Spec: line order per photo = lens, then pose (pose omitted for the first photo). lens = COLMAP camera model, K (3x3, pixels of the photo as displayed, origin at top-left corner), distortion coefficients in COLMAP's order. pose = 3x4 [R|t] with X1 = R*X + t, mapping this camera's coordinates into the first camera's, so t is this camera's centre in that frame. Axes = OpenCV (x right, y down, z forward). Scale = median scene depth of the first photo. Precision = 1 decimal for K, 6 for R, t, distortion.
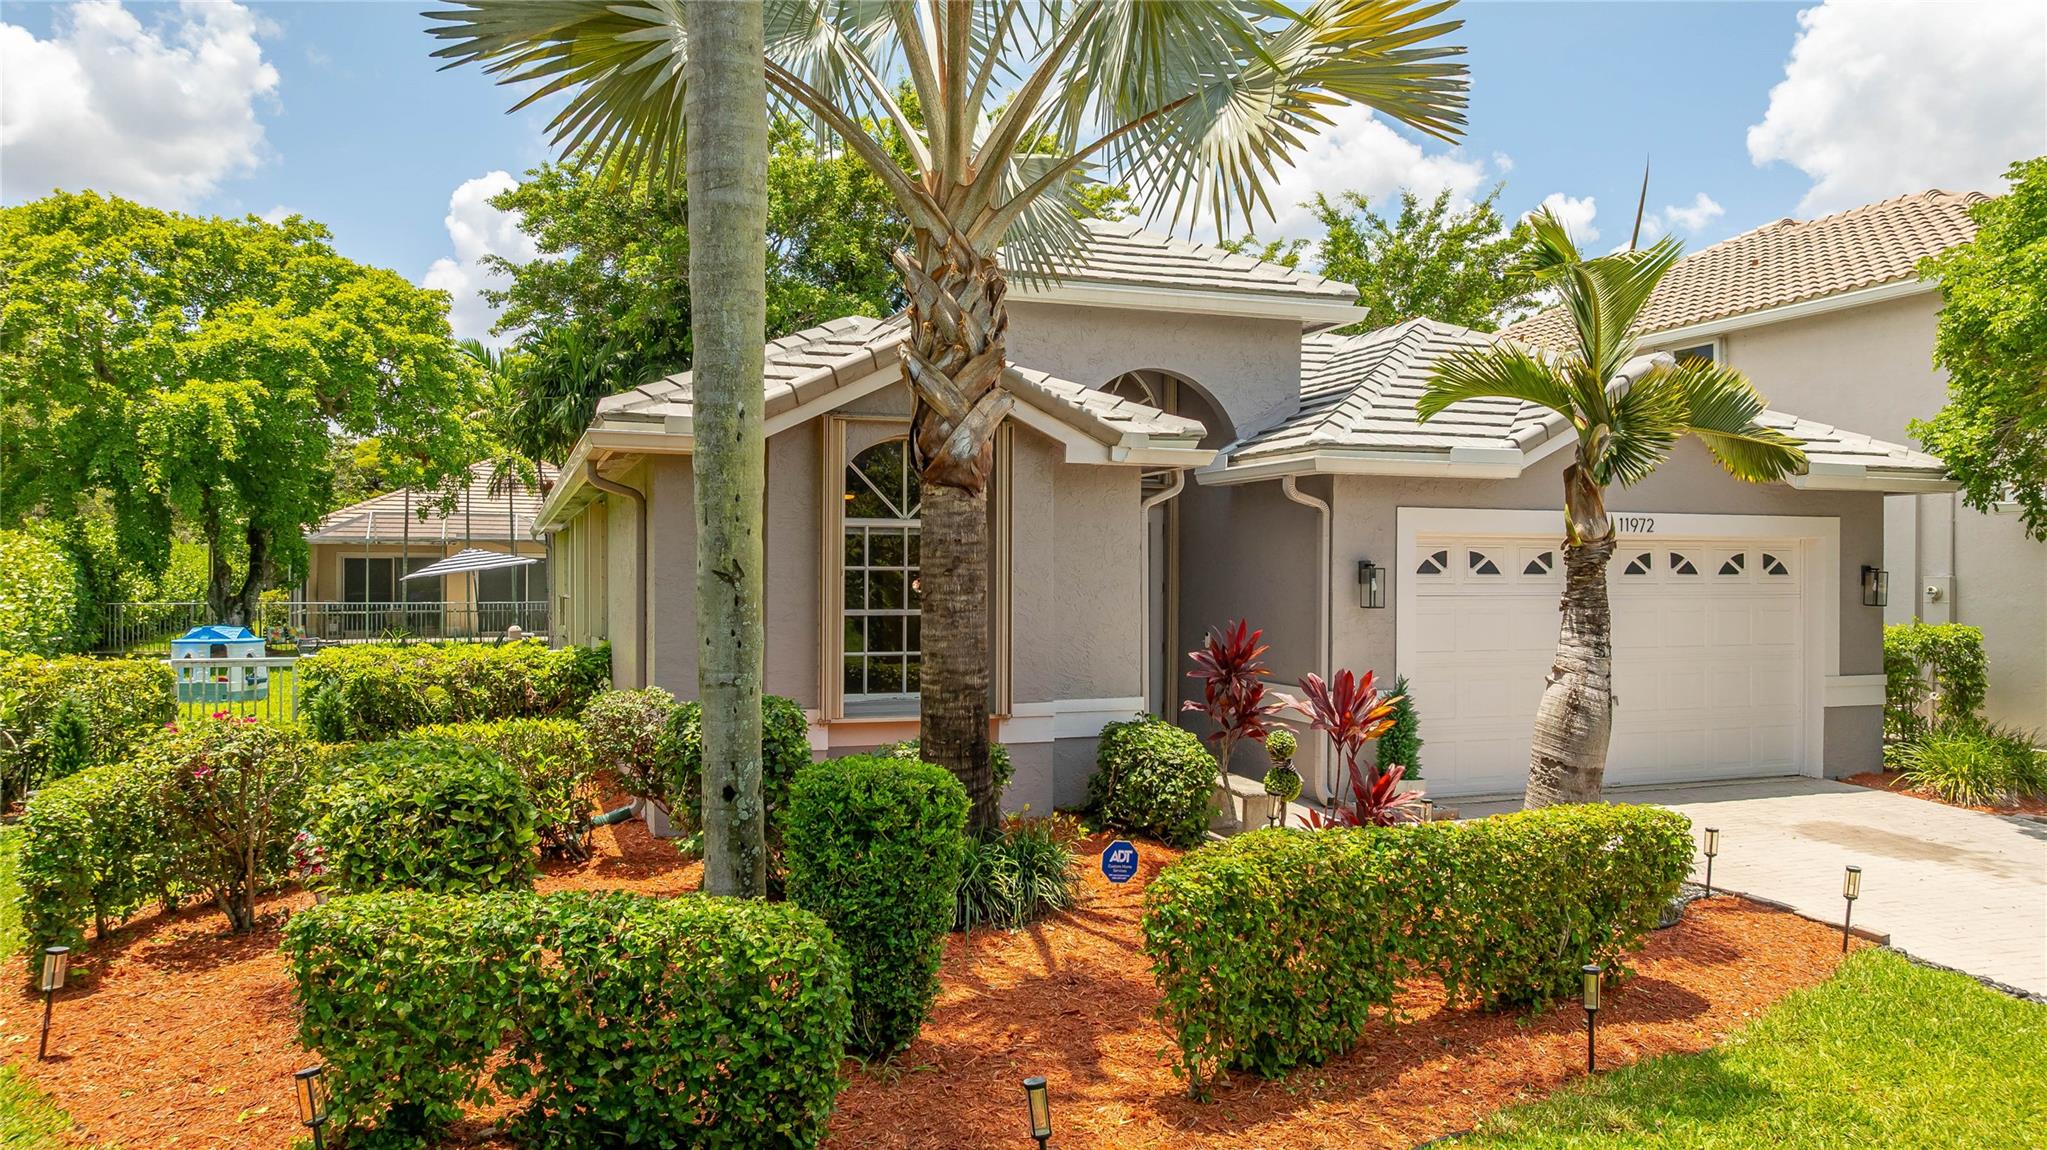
lens RADIAL K [[1401.9, 0, 1019.9], [0, 1401.9, 558.4], [0, 0, 1]] dist [-0.042834, 0.044015]
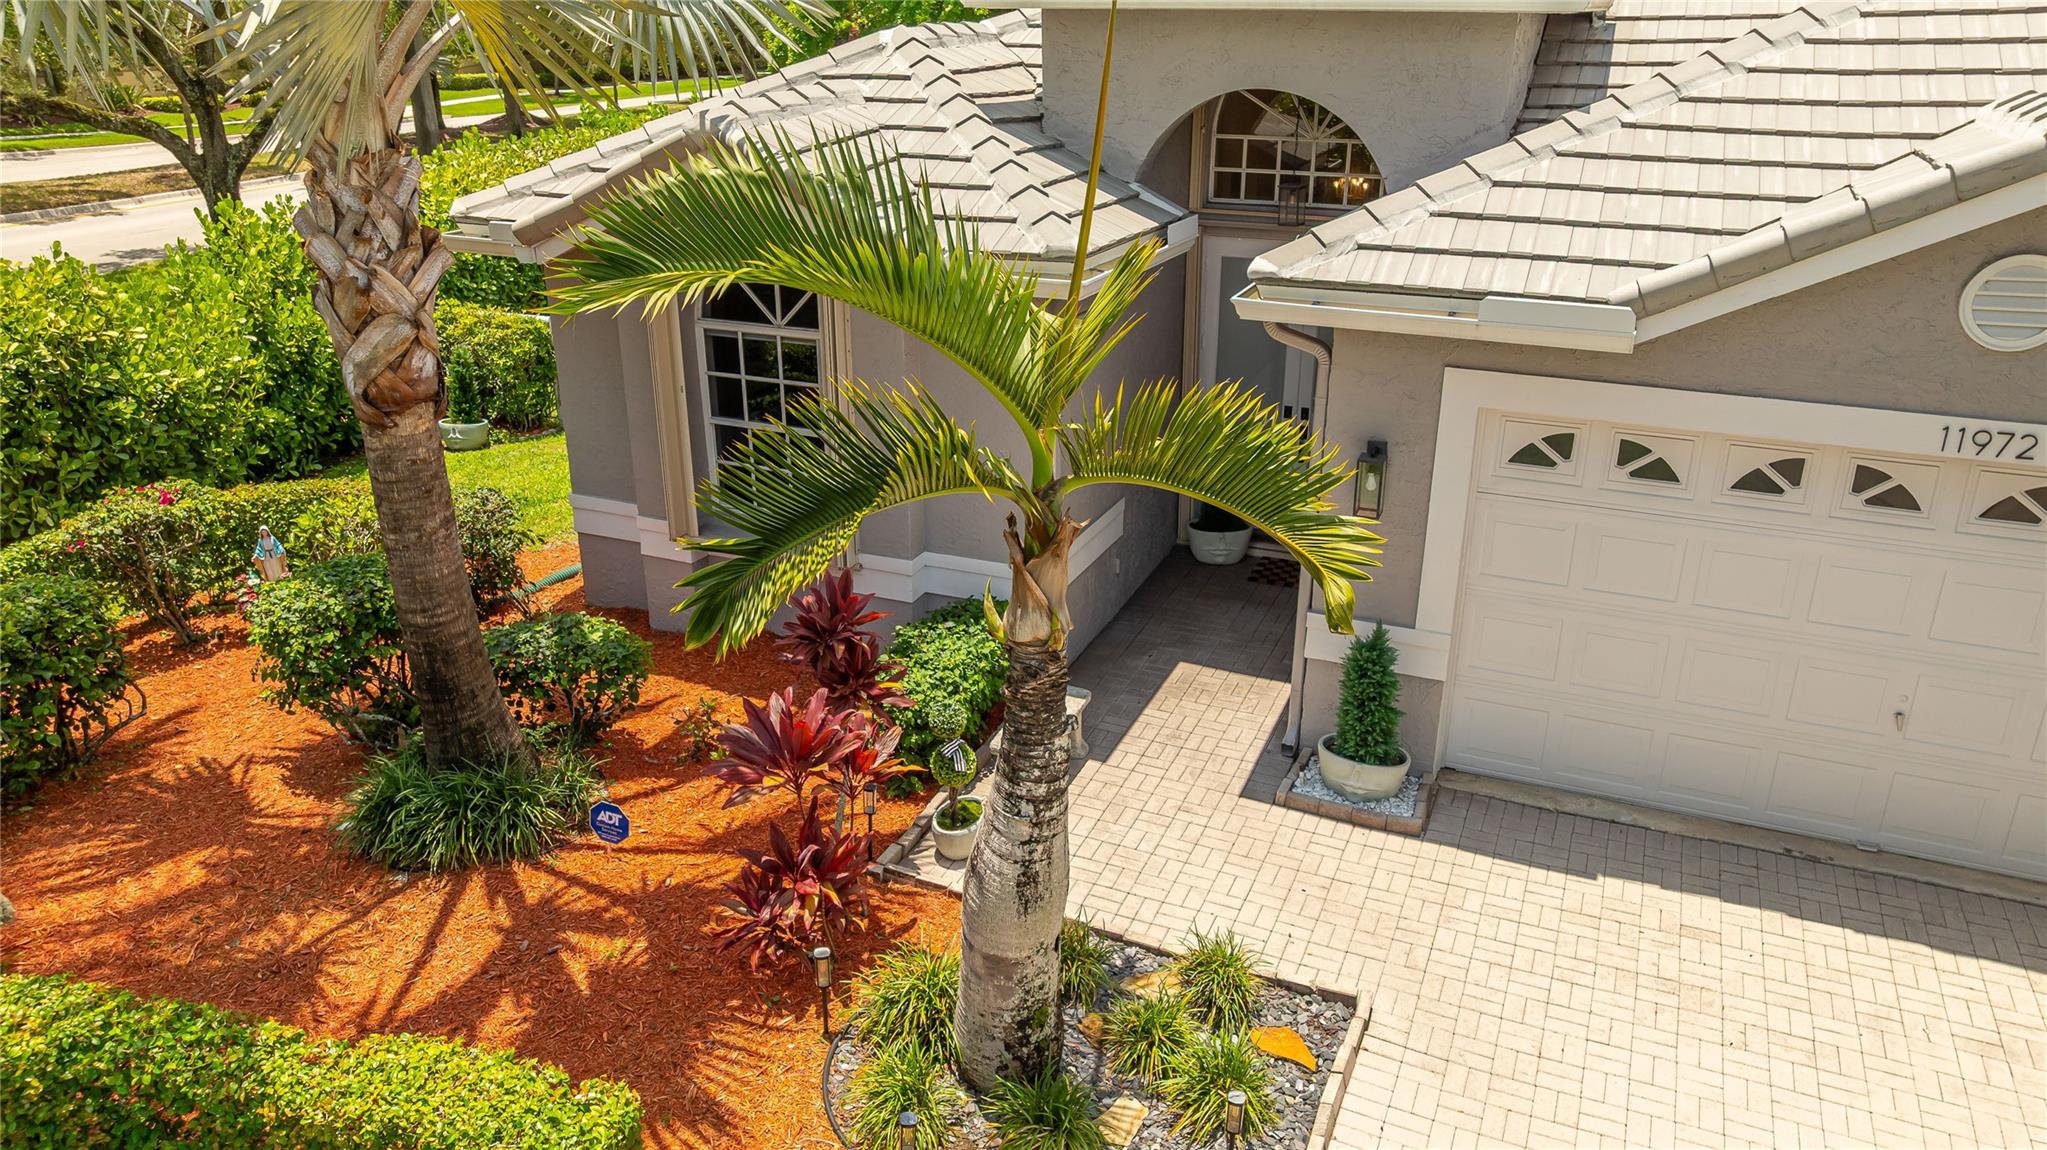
lens RADIAL K [[1439.2, 0, 1024.2], [0, 1439.2, 570.6], [0, 0, 1]] dist [-0.022194, 0.005883]
pose [[0.732212, 0.249569, -0.633704, 0.637639], [0.009653, 0.926548, 0.376052, -0.222069], [0.681009, -0.281467, 0.676021, 0.458984]]
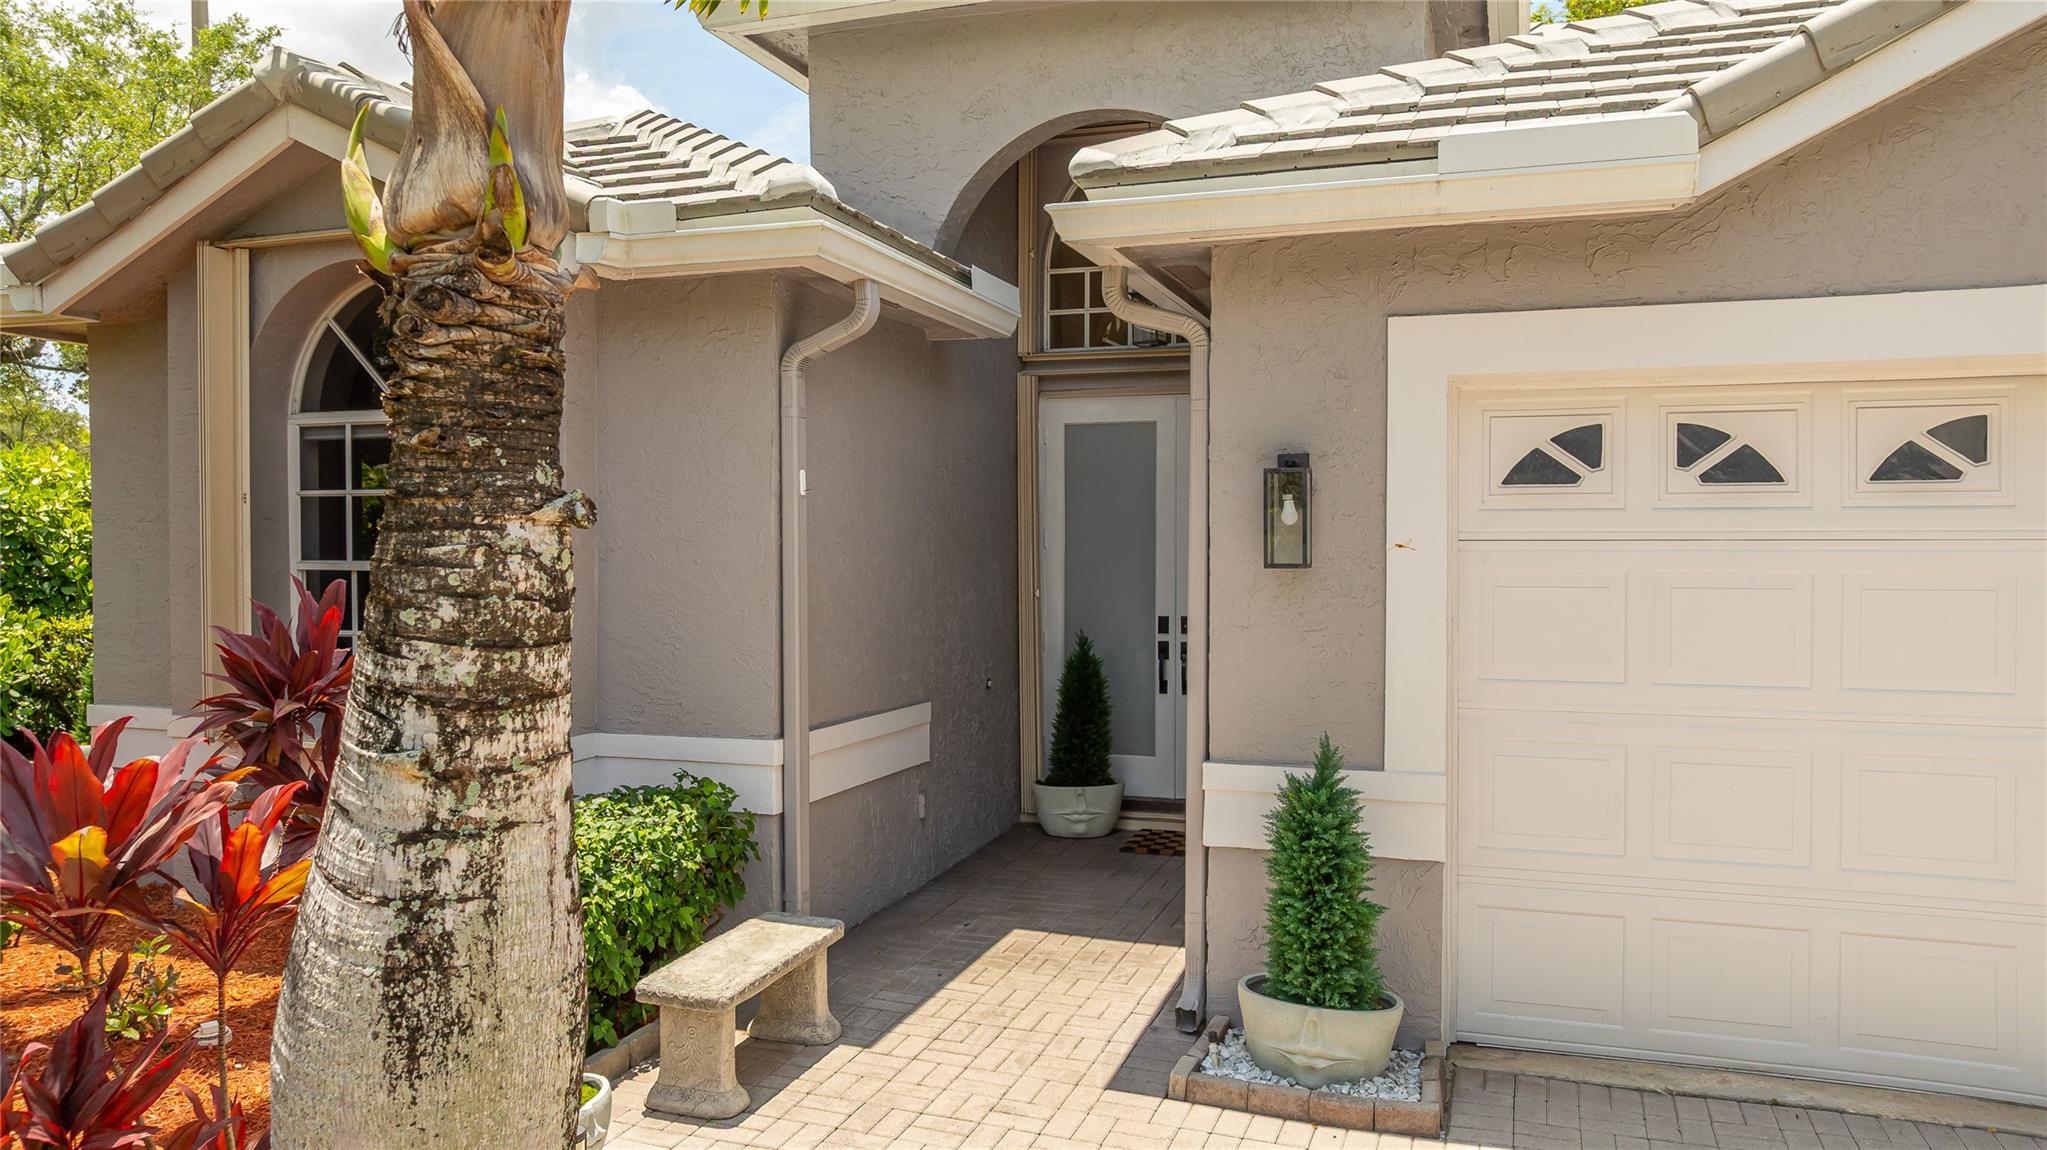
lens RADIAL K [[1439.2, 0, 1024.2], [0, 1439.2, 570.6], [0, 0, 1]] dist [-0.022194, 0.005883]
pose [[0.780211, 0.006398, -0.625484, 0.503283], [0.008450, 0.999749, 0.020767, 0.029821], [0.625460, -0.021488, 0.779960, 0.693505]]
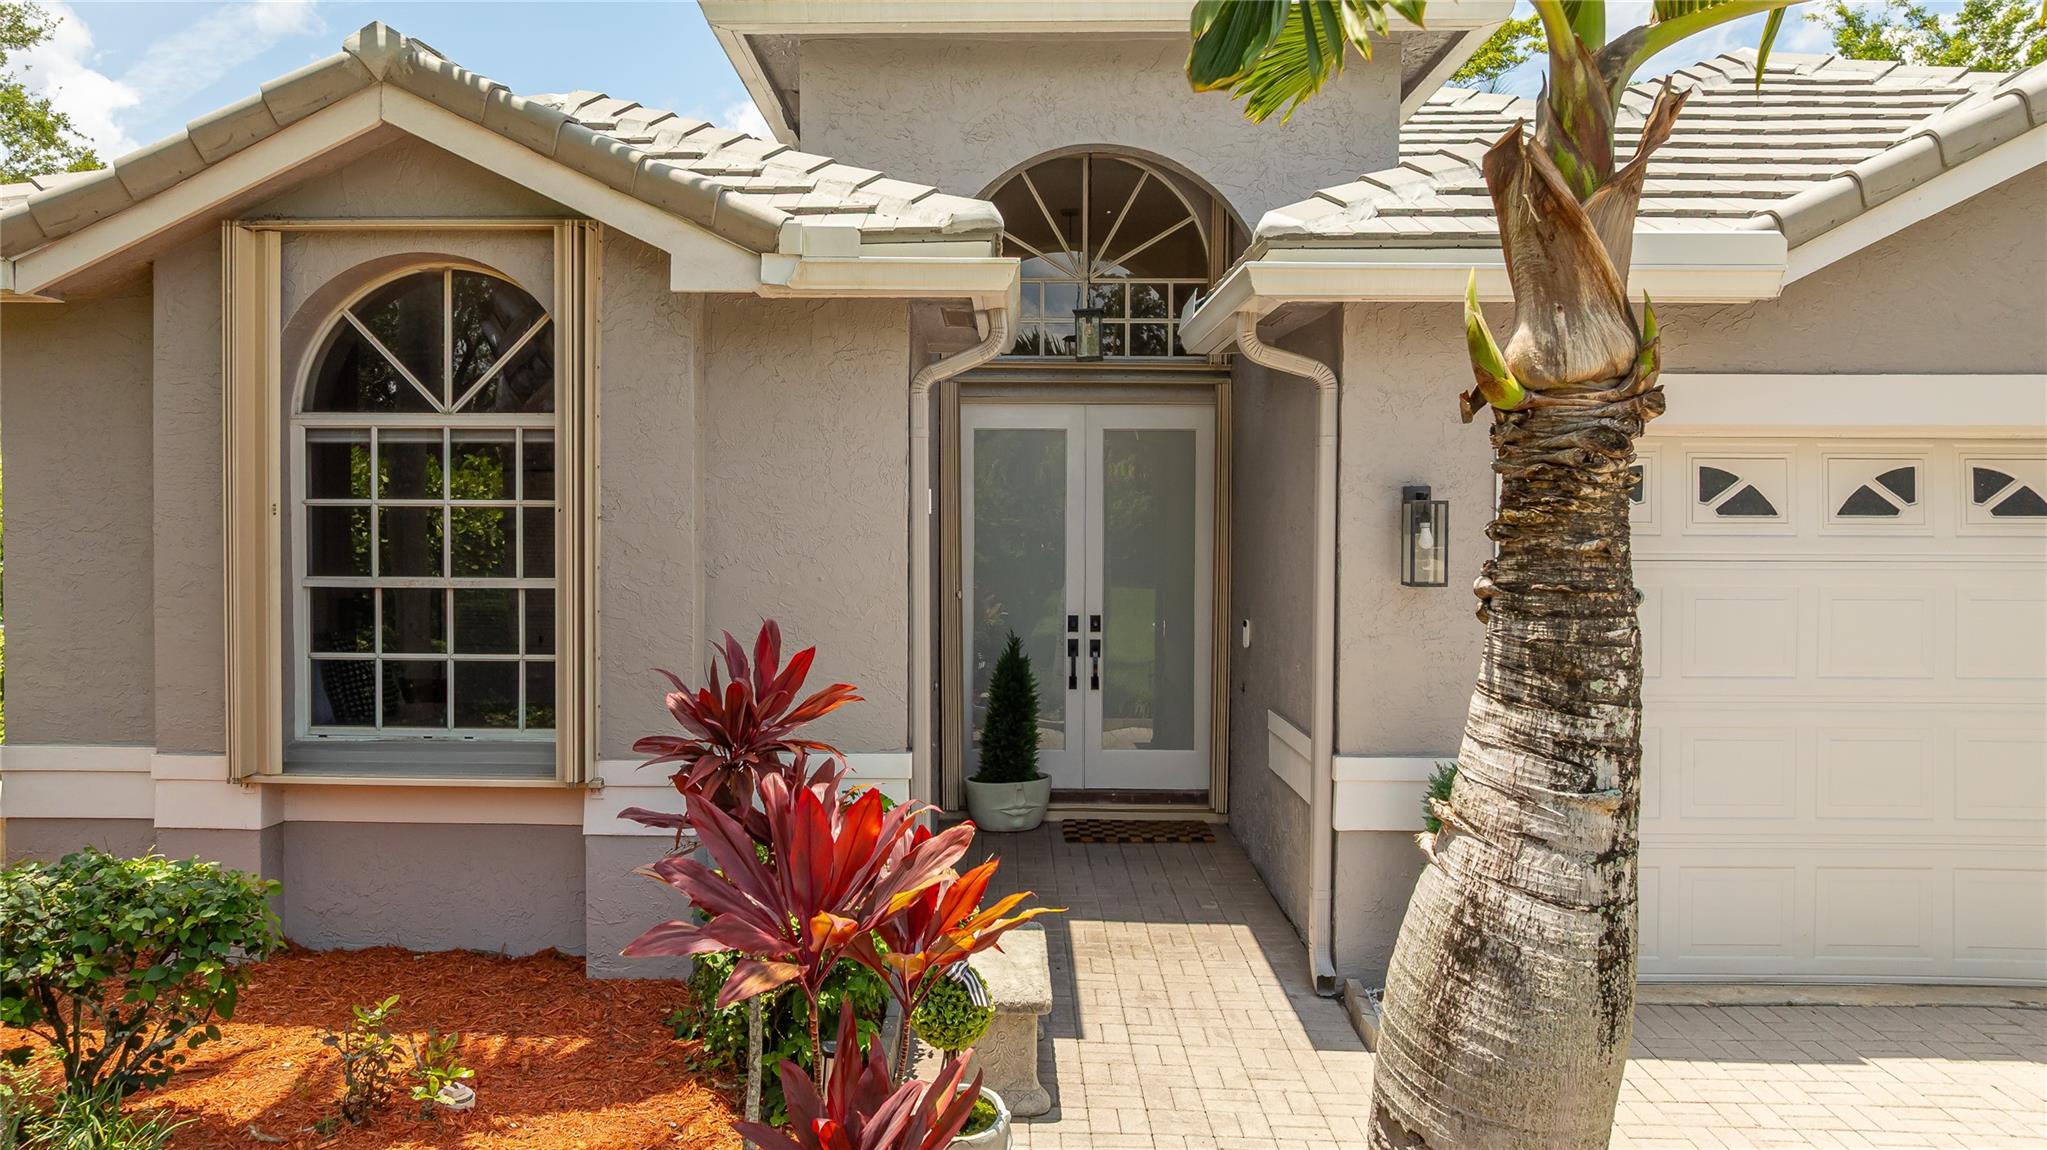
lens RADIAL K [[1512.8, 0, 978.5], [0, 1512.8, 542.3], [0, 0, 1]] dist [-0.036031, 0.038374]
pose [[0.936853, 0.005401, -0.349682, 0.320790], [0.002862, 0.999729, 0.023107, 0.009528], [0.349712, -0.022648, 0.936584, 0.522818]]
